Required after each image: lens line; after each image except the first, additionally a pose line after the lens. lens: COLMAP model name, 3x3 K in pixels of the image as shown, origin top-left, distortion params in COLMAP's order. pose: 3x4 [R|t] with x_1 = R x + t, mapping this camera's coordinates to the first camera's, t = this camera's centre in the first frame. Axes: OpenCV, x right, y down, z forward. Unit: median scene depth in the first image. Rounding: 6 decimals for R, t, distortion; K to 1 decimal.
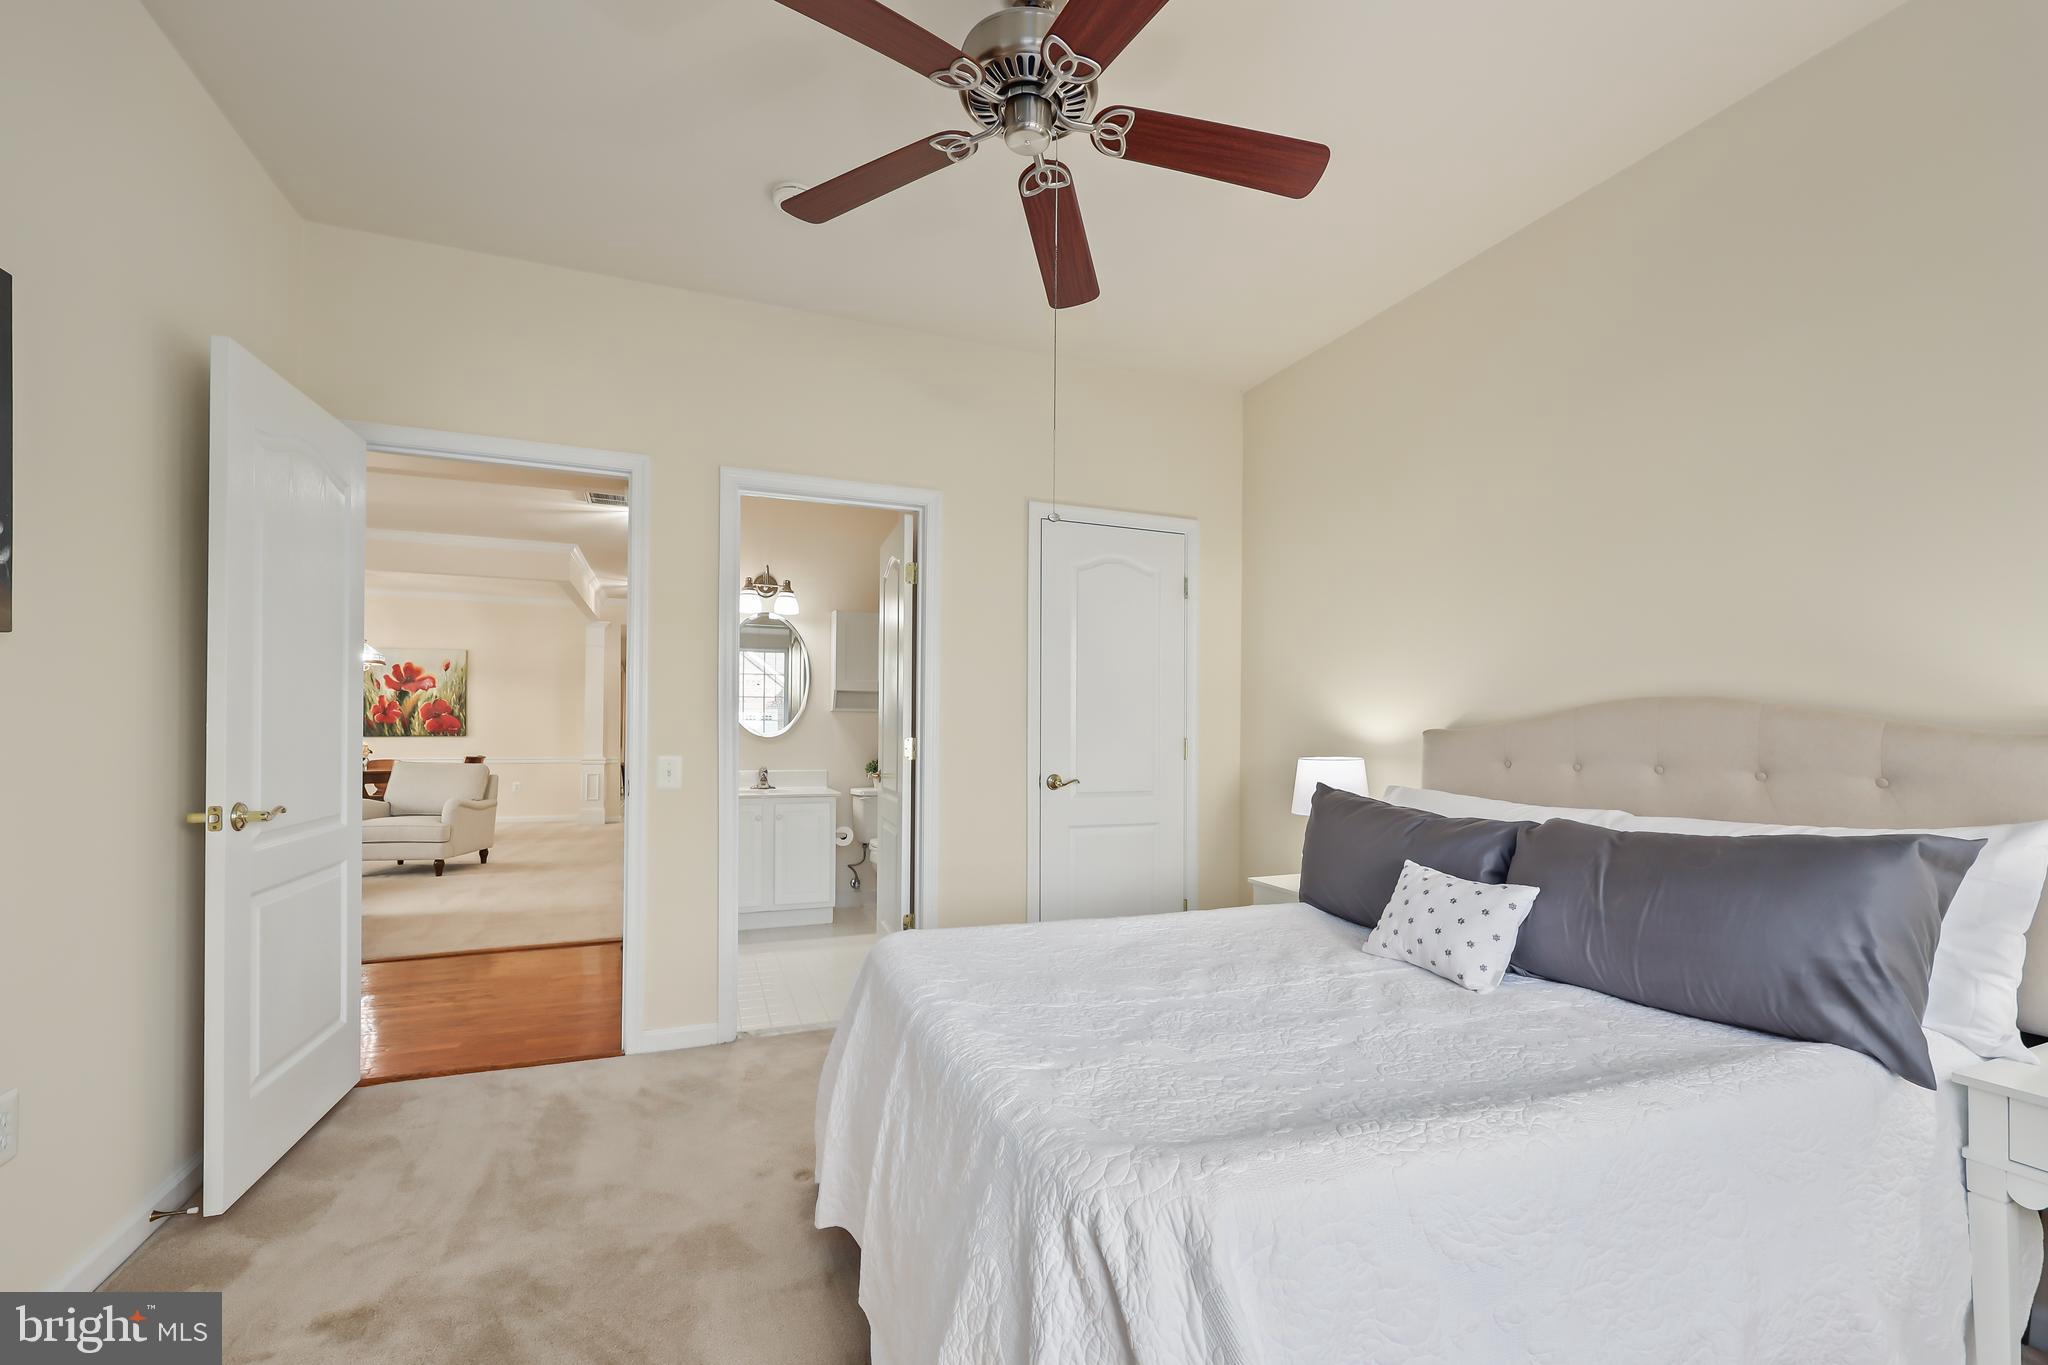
lens RADIAL K [[872.8, 0, 1026.5], [0, 872.8, 713.5], [0, 0, 1]] dist [0.002902, -0.000026]
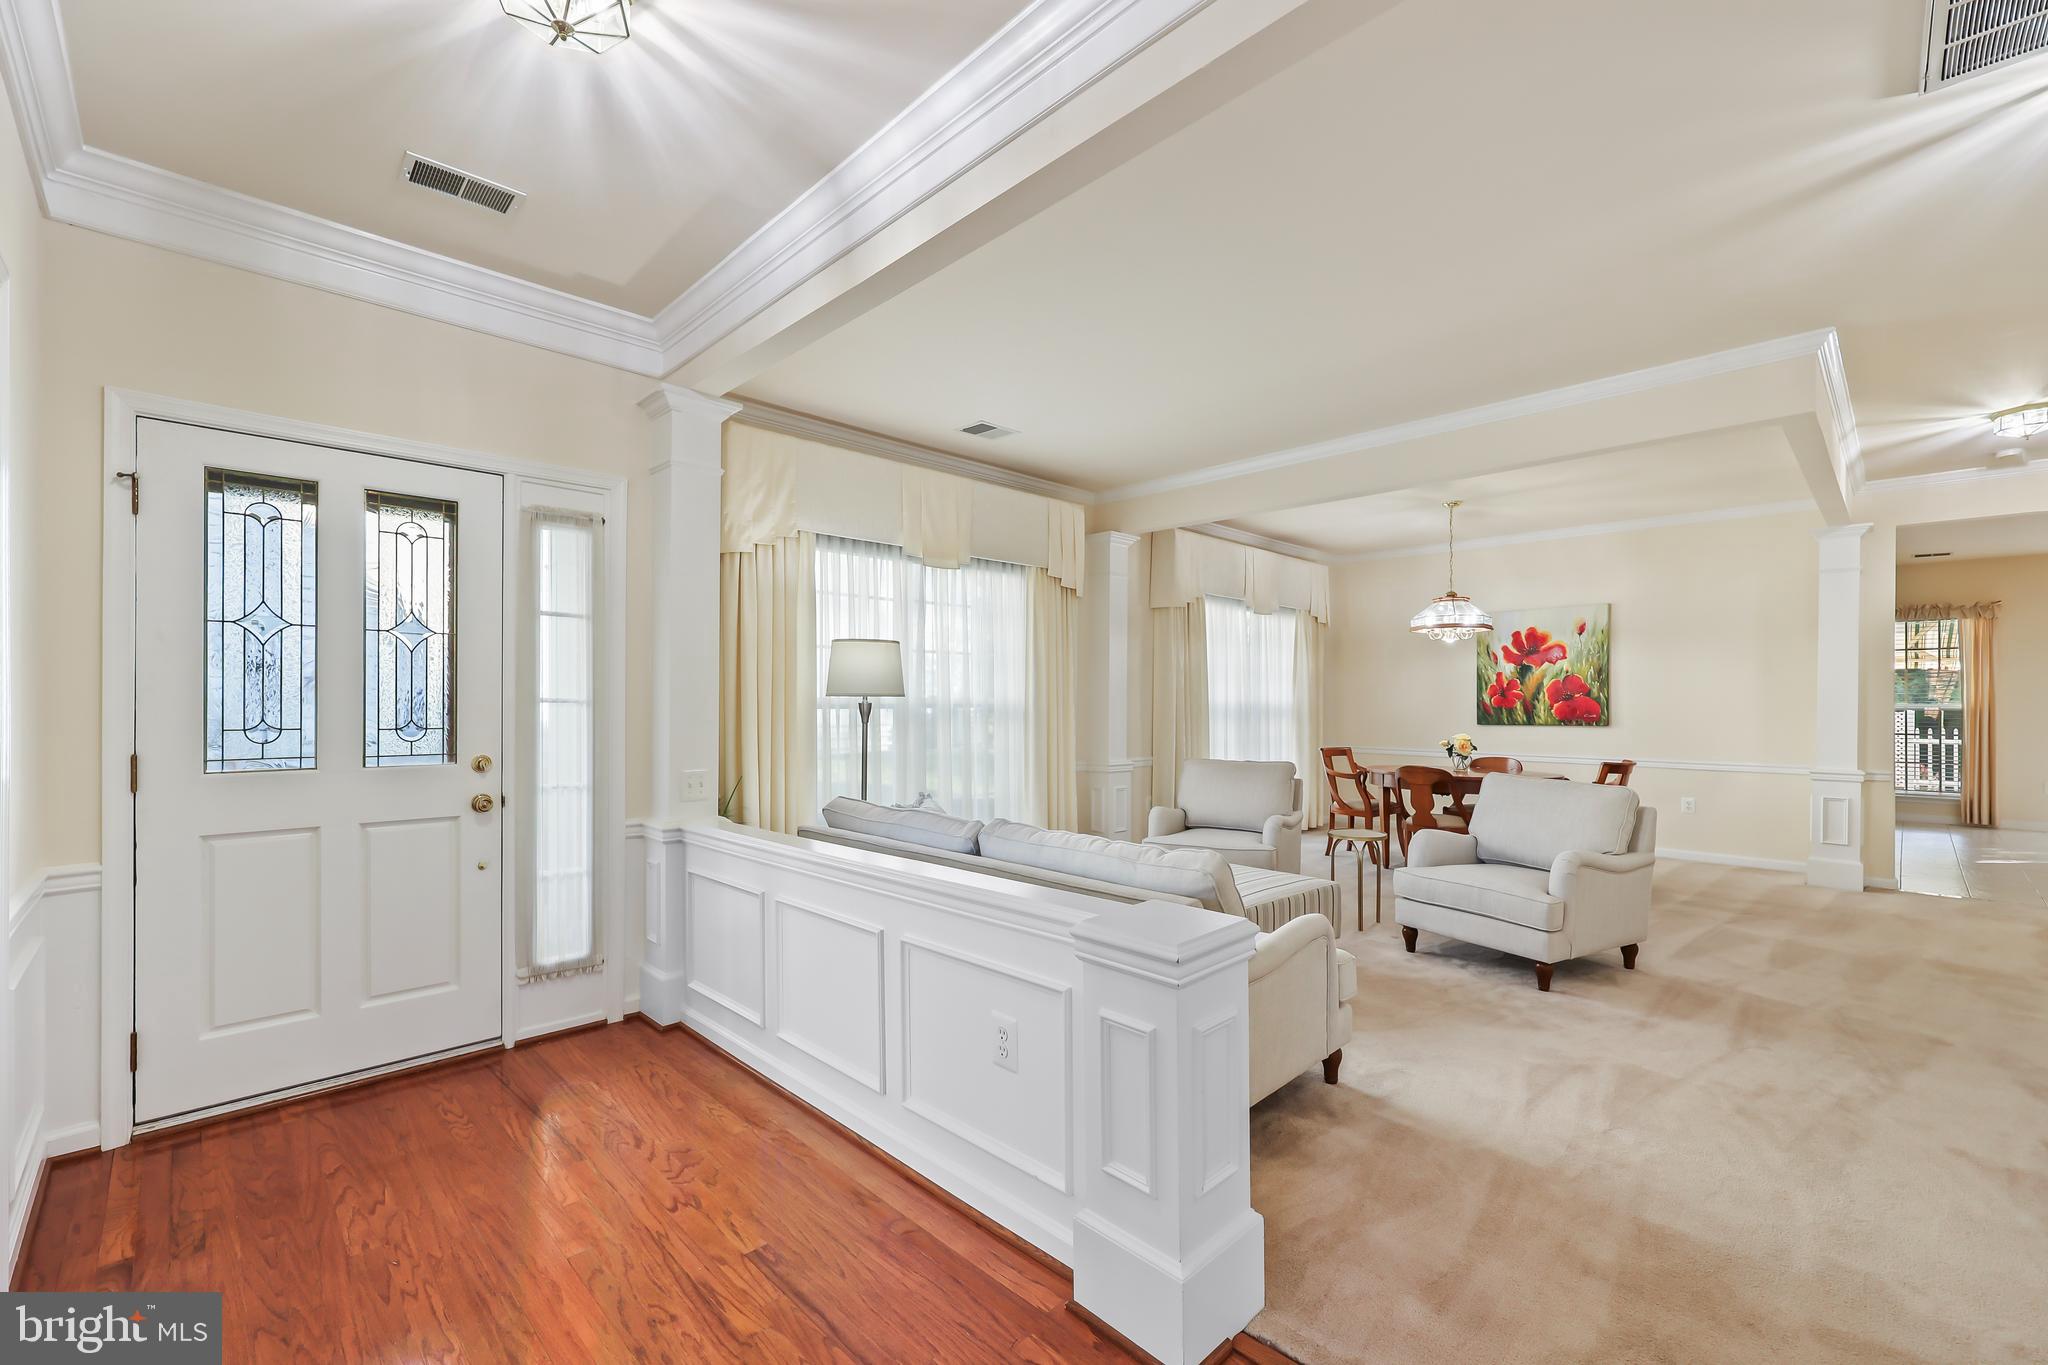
lens RADIAL K [[872.8, 0, 1026.5], [0, 872.8, 713.5], [0, 0, 1]] dist [0.002902, -0.000026]
pose [[0.390206, 0.006999, -0.920701, -0.182264], [0.015737, 0.999774, 0.014269, -0.001722], [0.920593, -0.020057, 0.390008, 0.303344]]
